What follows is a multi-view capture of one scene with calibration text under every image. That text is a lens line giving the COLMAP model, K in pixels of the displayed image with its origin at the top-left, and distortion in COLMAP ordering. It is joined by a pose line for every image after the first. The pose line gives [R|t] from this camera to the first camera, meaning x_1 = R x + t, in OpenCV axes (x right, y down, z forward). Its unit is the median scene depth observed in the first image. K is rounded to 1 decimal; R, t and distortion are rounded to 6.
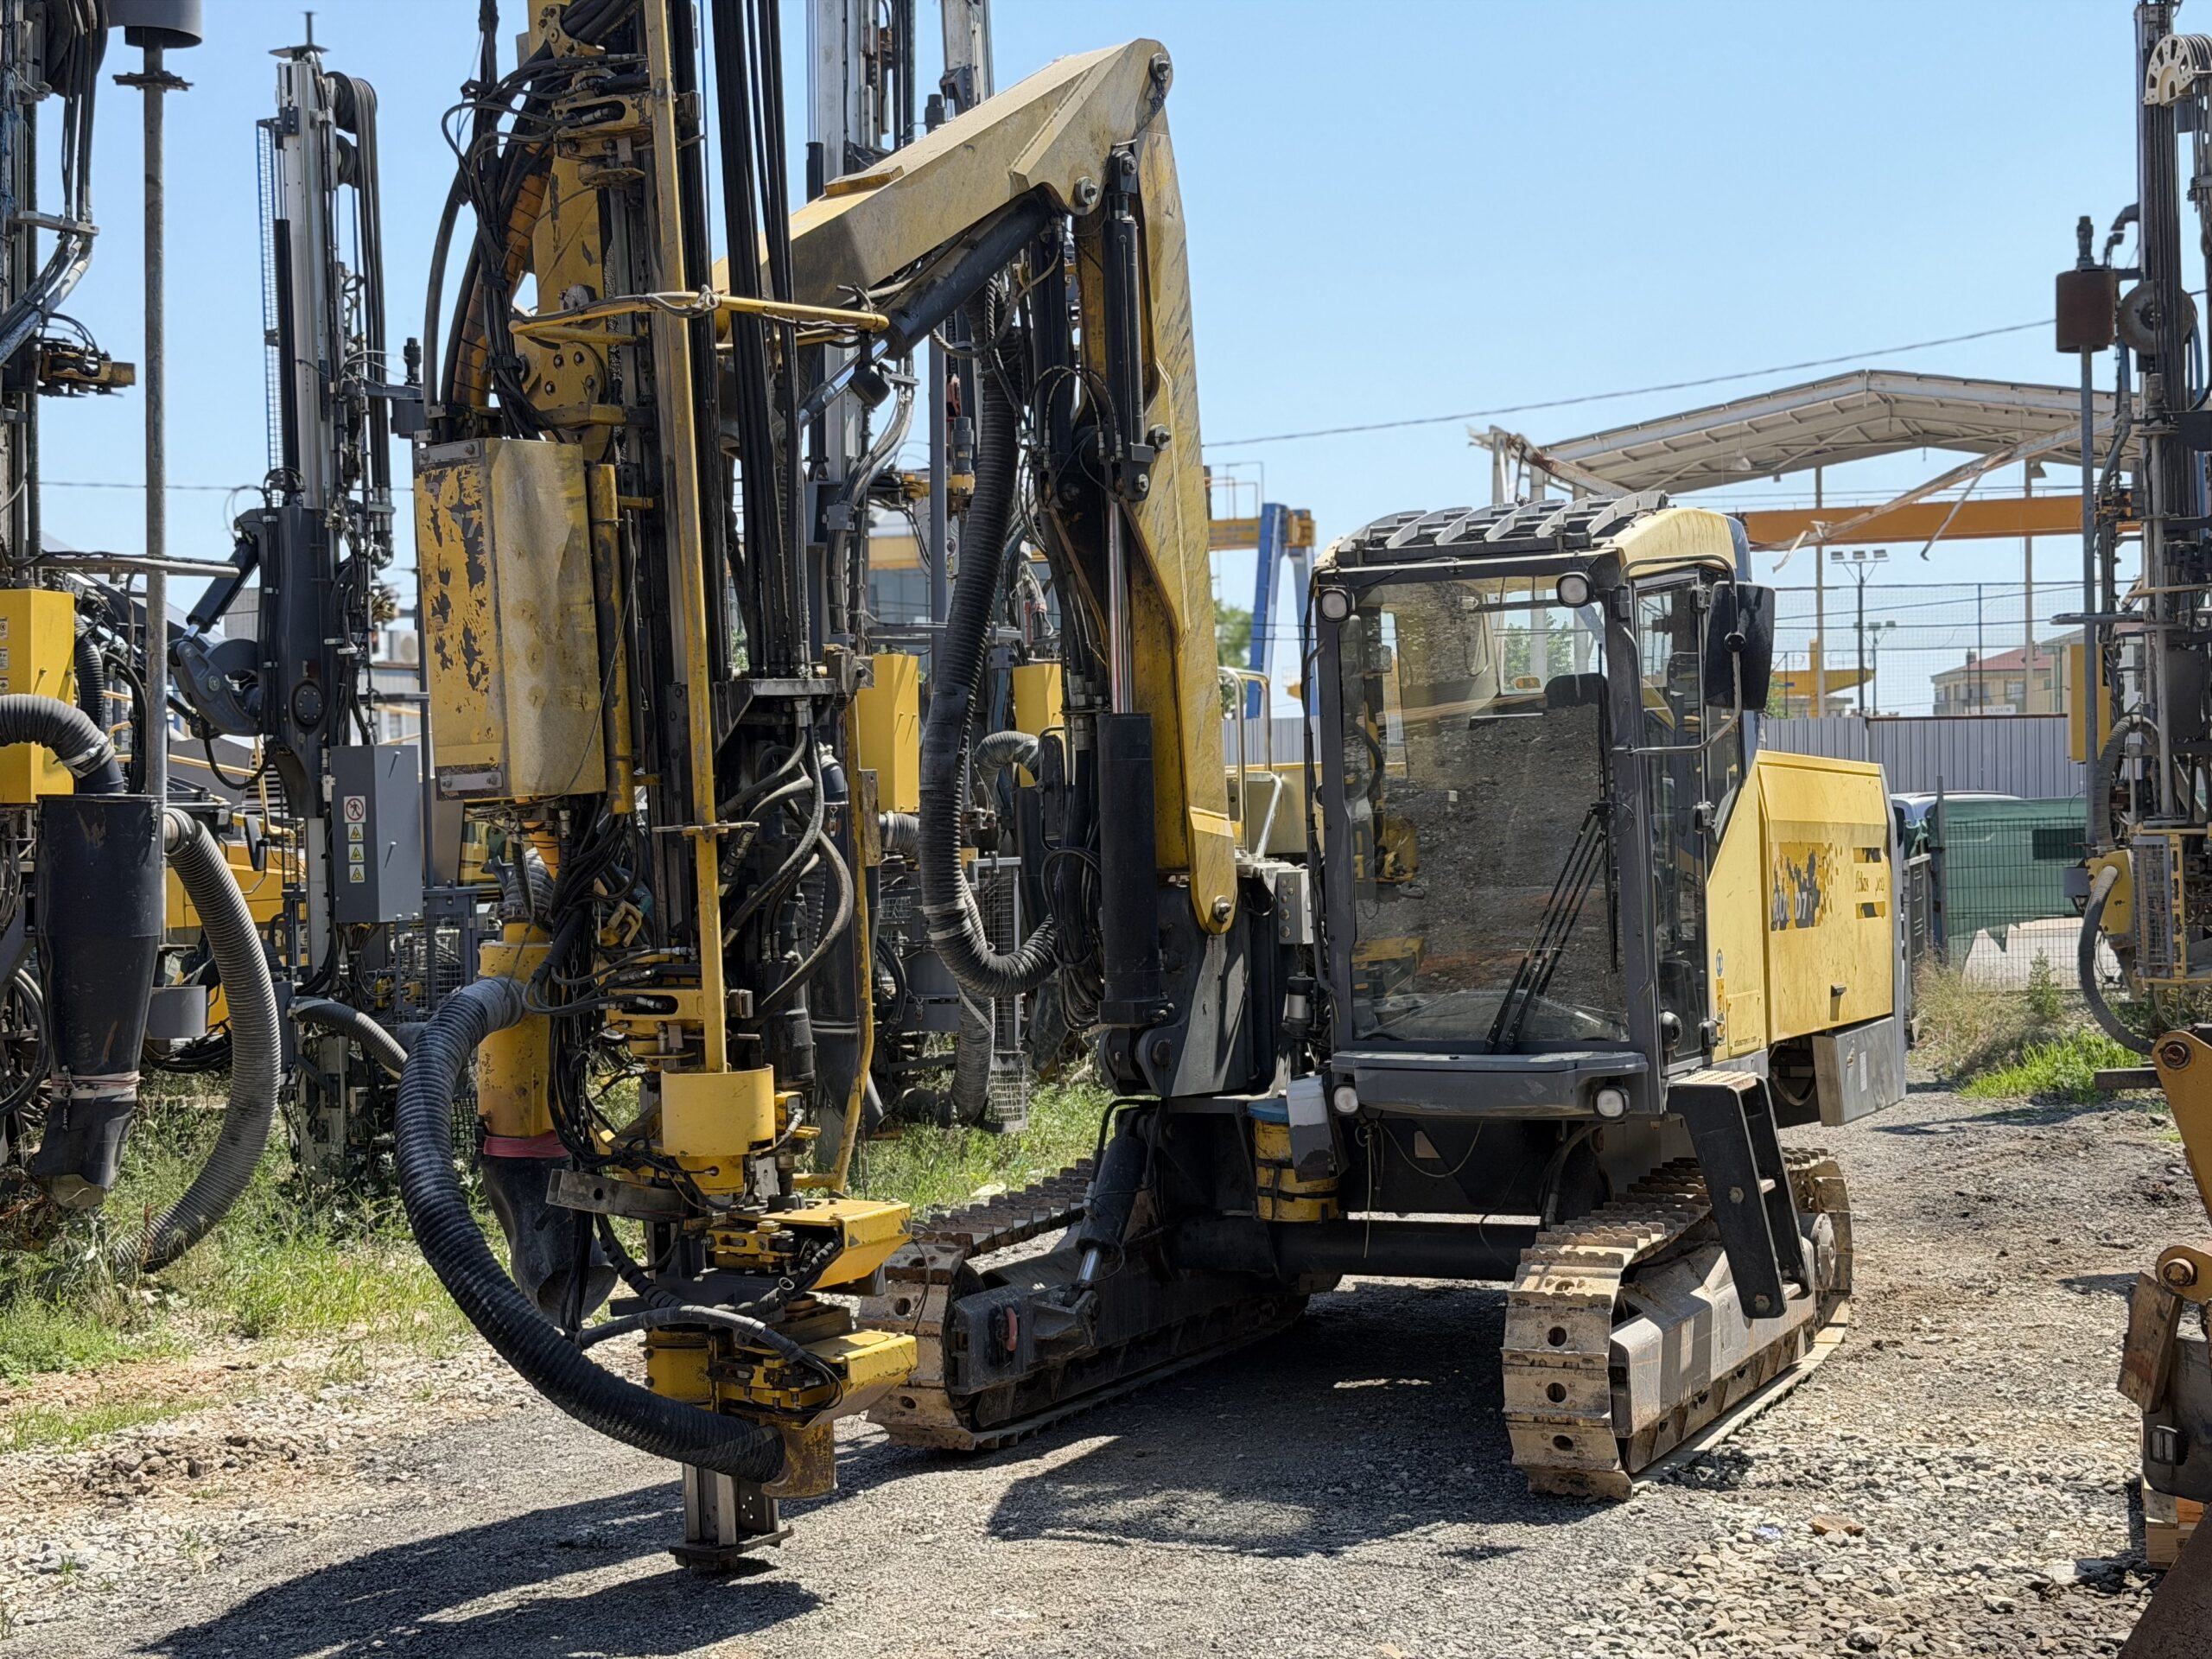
lens RADIAL K [[3111.3, 0, 1106.5], [0, 3111.3, 825.9], [0, 0, 1]] dist [0.201050, 0.000000]
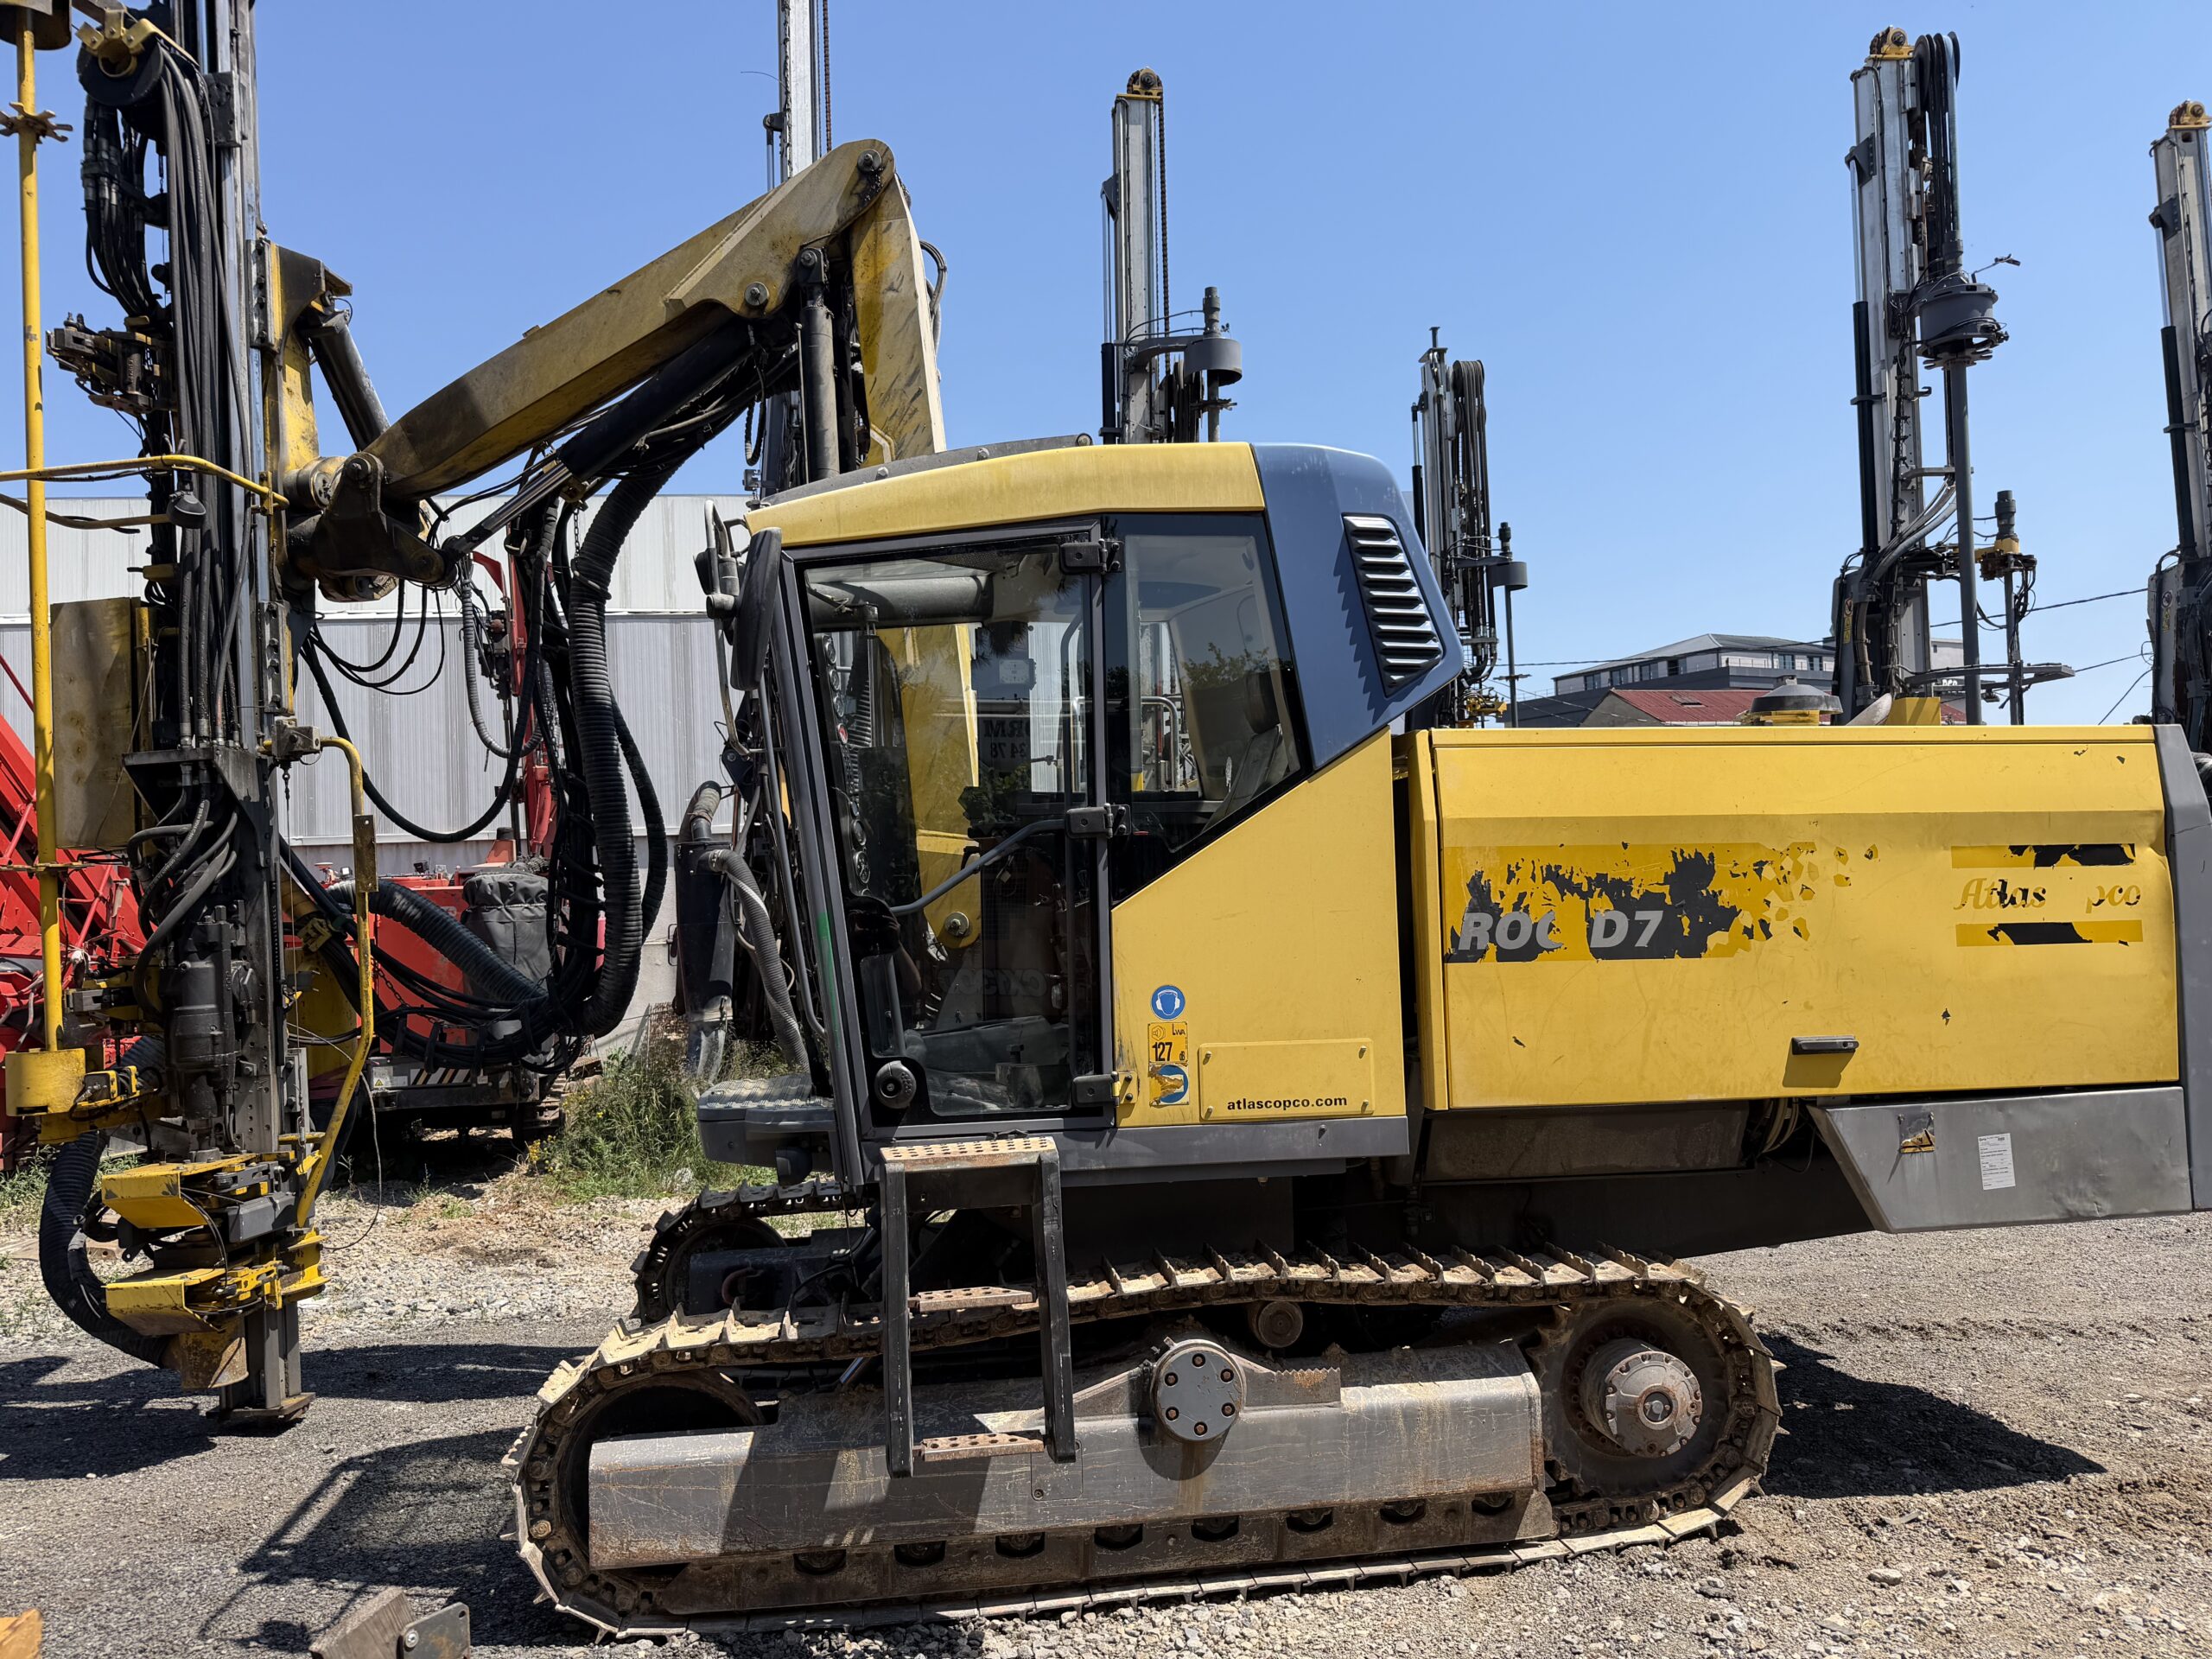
lens RADIAL K [[1572.5, 0, 1104.9], [0, 1572.5, 850.3], [0, 0, 1]] dist [0.011571, -0.024163]
pose [[0.547001, -0.022487, -0.836830, 0.299546], [0.023171, 0.999663, -0.011717, 0.005051], [0.836811, -0.012981, 0.547337, 0.440720]]
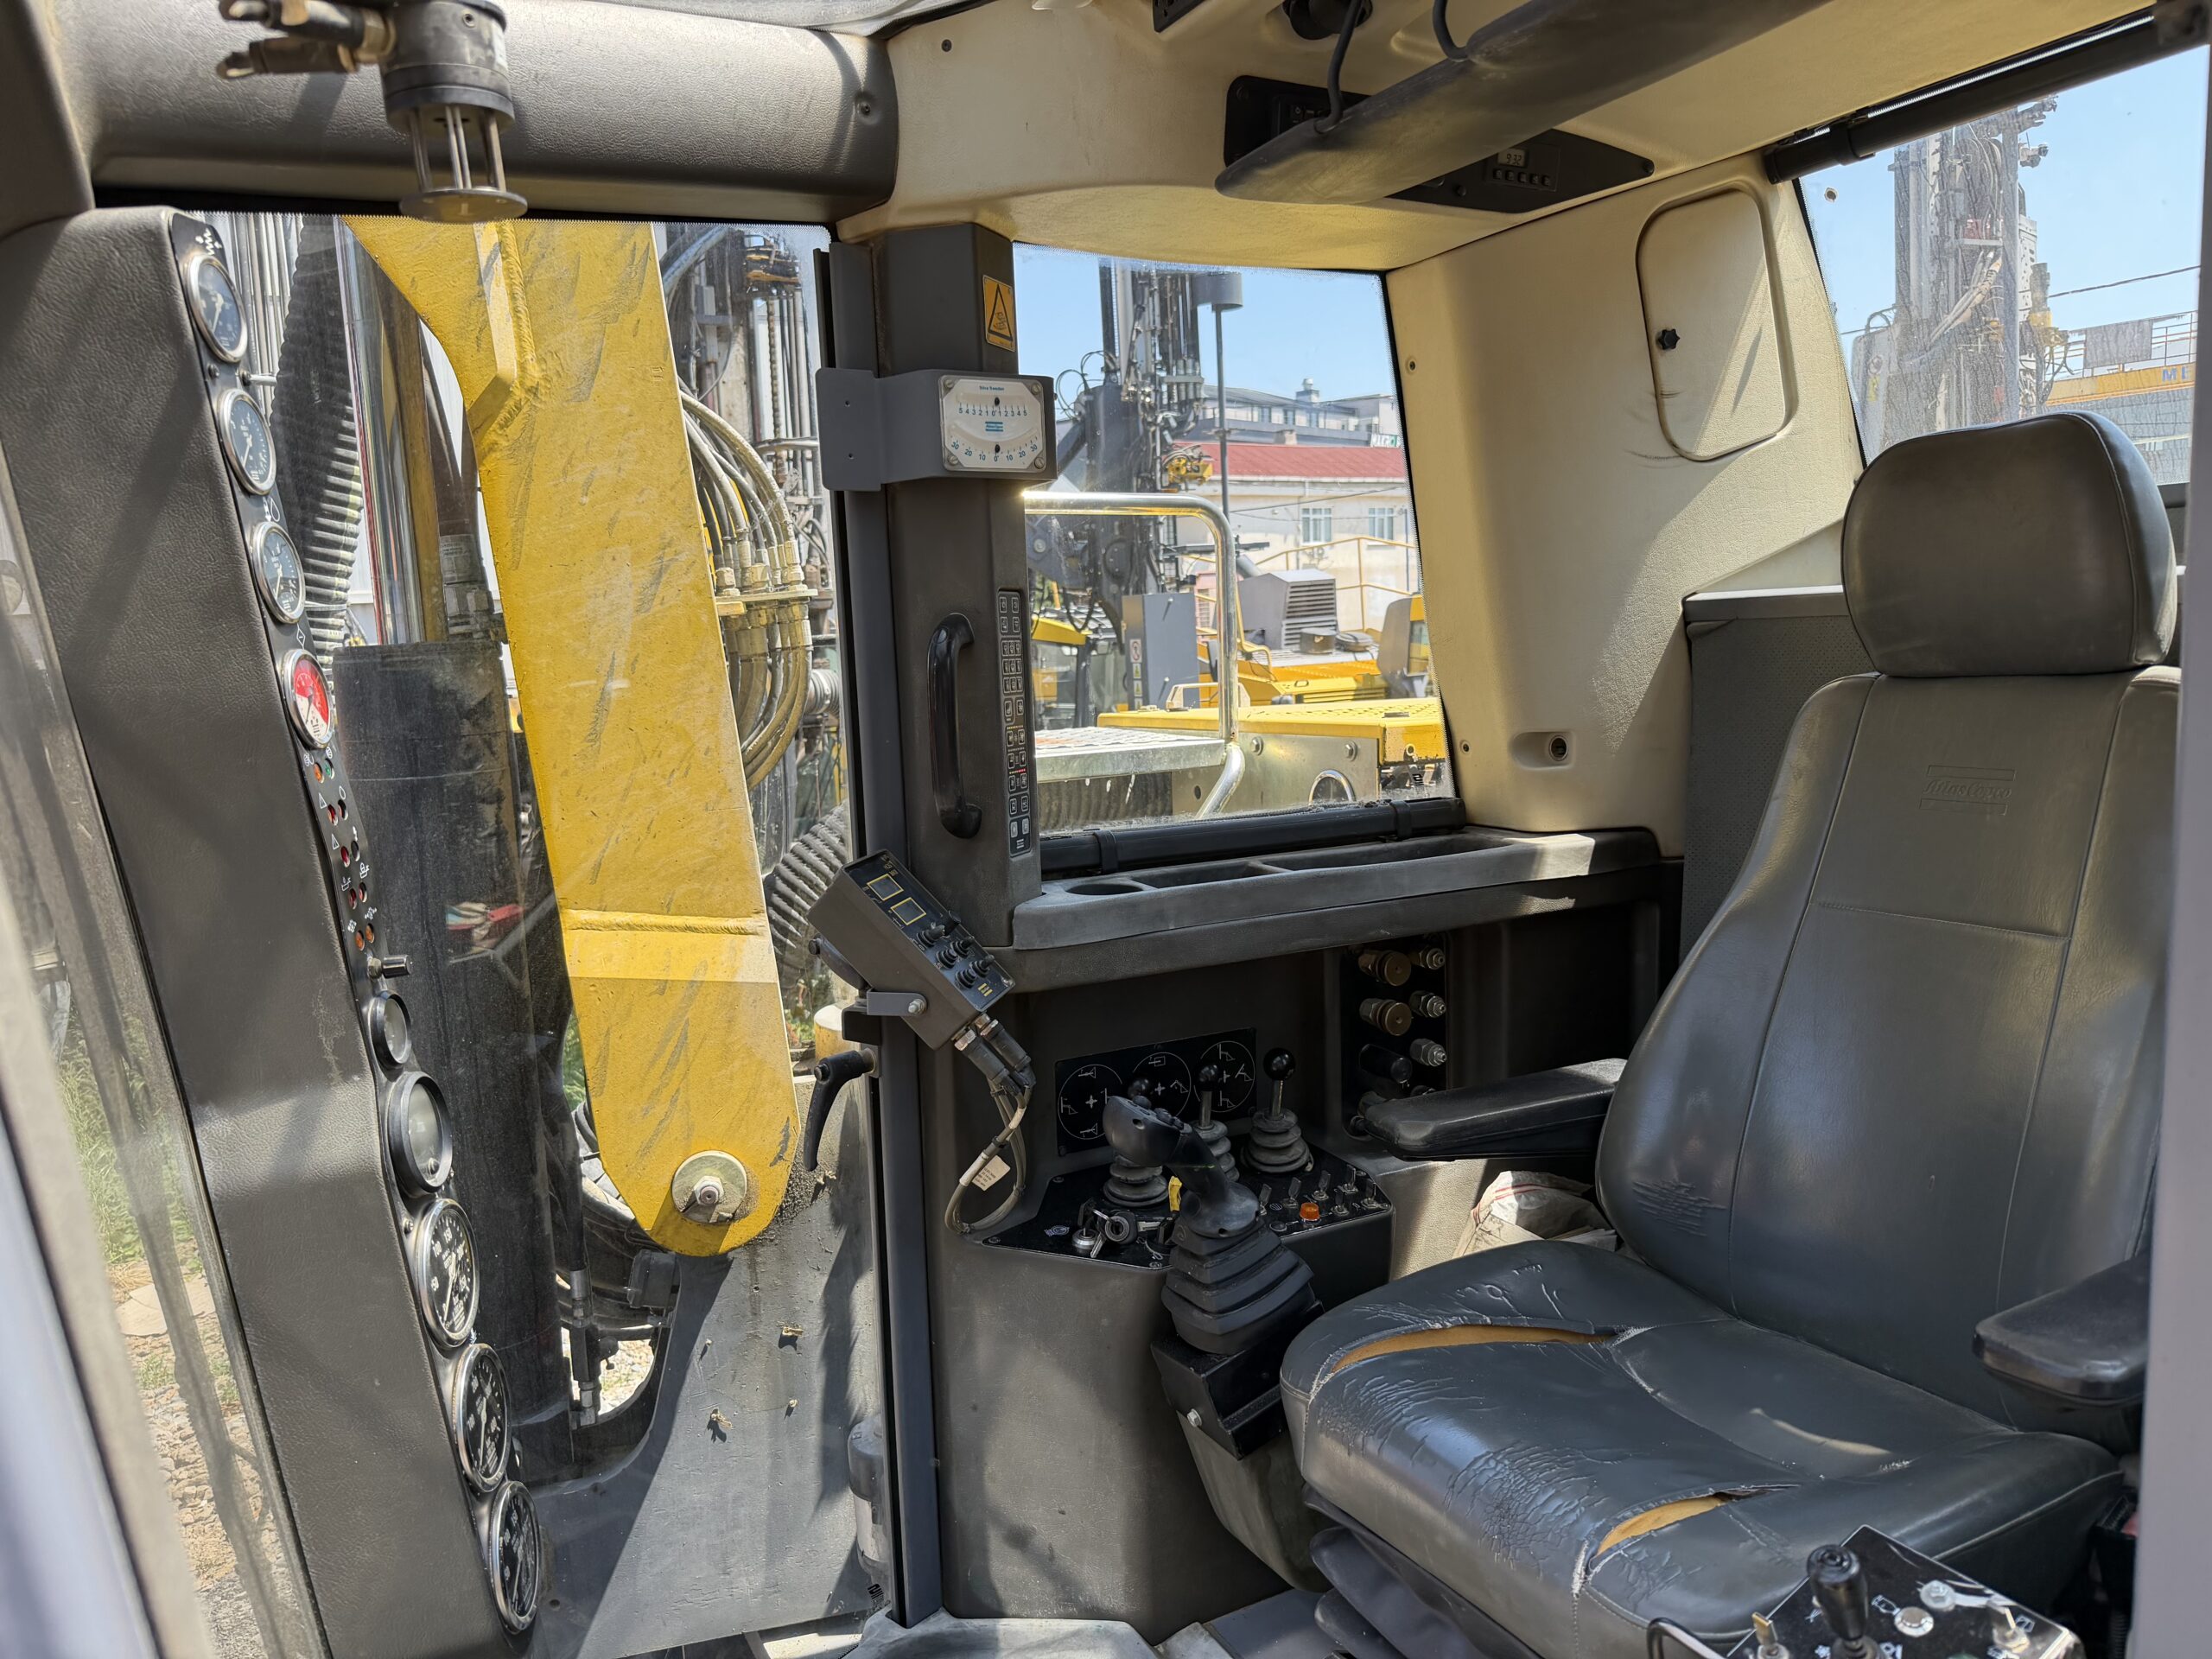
lens RADIAL K [[1572.5, 0, 1116.4], [0, 1572.5, 833.3], [0, 0, 1]] dist [0.011571, -0.024163]
pose [[0.797340, 0.067703, -0.599721, 0.099005], [0.026880, 0.988718, 0.147355, -0.023209], [0.602931, -0.133612, 0.786525, 0.526743]]
